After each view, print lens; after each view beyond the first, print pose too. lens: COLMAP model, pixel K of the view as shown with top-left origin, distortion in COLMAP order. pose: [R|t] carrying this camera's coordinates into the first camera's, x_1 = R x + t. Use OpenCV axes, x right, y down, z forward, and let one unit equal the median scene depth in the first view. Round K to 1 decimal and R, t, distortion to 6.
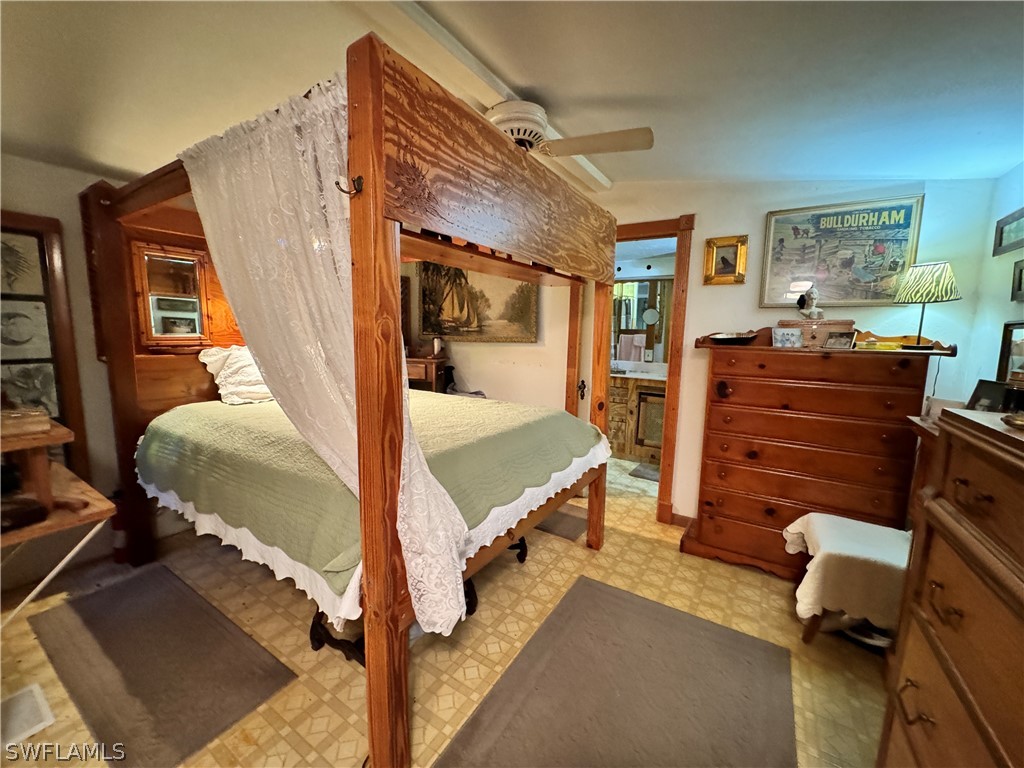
lens RADIAL K [[407.7, 0, 512.5], [0, 407.7, 383.7], [0, 0, 1]] dist [0.003949, -0.001204]
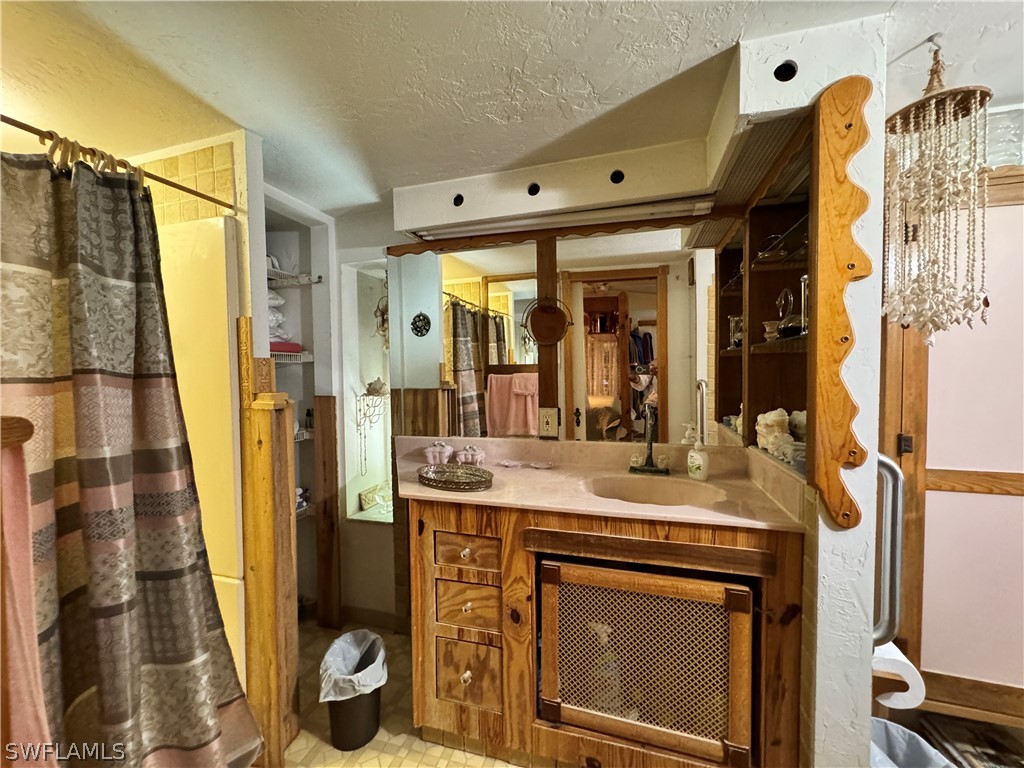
lens RADIAL K [[407.7, 0, 511.1], [0, 407.7, 386.0], [0, 0, 1]] dist [0.003949, -0.001204]
pose [[0.961705, -0.043143, 0.270669, 0.206520], [0.070254, 0.993344, -0.091283, -0.075788], [-0.264929, 0.106803, 0.958335, 0.667152]]
